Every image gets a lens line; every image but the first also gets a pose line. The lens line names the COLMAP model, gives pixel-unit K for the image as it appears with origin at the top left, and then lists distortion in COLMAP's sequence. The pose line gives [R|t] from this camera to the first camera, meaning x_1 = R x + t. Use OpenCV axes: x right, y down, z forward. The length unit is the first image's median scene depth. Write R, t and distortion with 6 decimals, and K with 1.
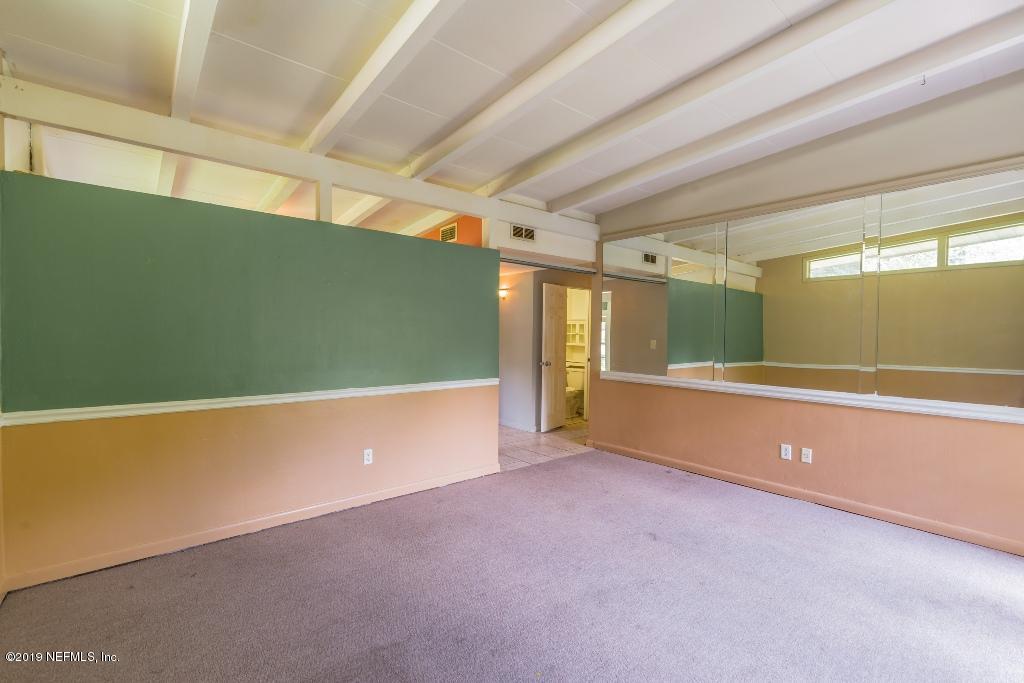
lens RADIAL K [[461.9, 0, 512.0], [0, 461.9, 341.5], [0, 0, 1]] dist [0.000620, 0.000105]
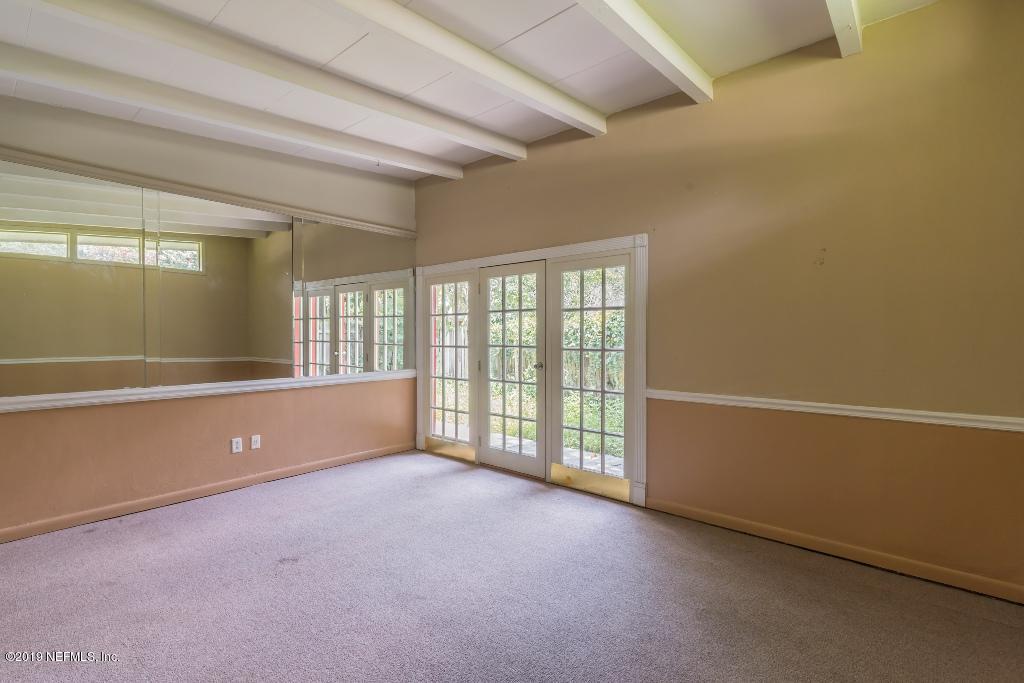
lens RADIAL K [[473.5, 0, 492.4], [0, 473.5, 335.0], [0, 0, 1]] dist [-0.000448, -0.000022]
pose [[-0.138741, -0.012931, 0.990244, -0.509388], [0.017753, 0.999722, 0.015542, -0.007056], [-0.990170, 0.019736, -0.138473, 0.597946]]
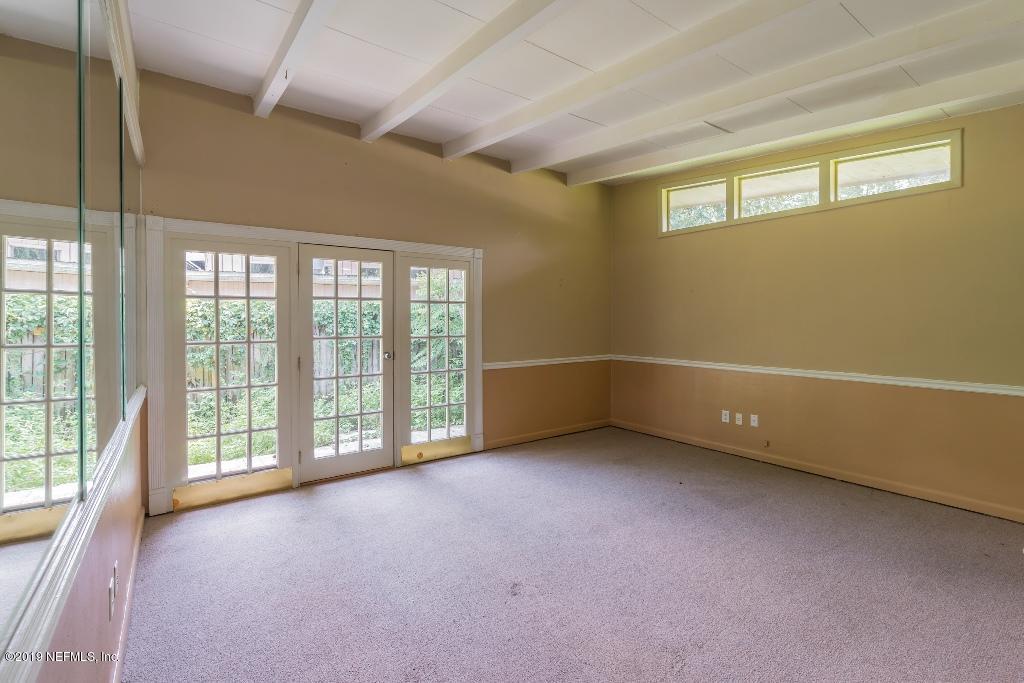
lens RADIAL K [[462.2, 0, 510.6], [0, 462.2, 323.9], [0, 0, 1]] dist [0.000078, 0.000075]
pose [[-0.997421, 0.001701, 0.071759, 0.209482], [0.002923, 0.999852, 0.016930, -0.007195], [-0.071719, 0.017096, -0.997278, 1.403833]]
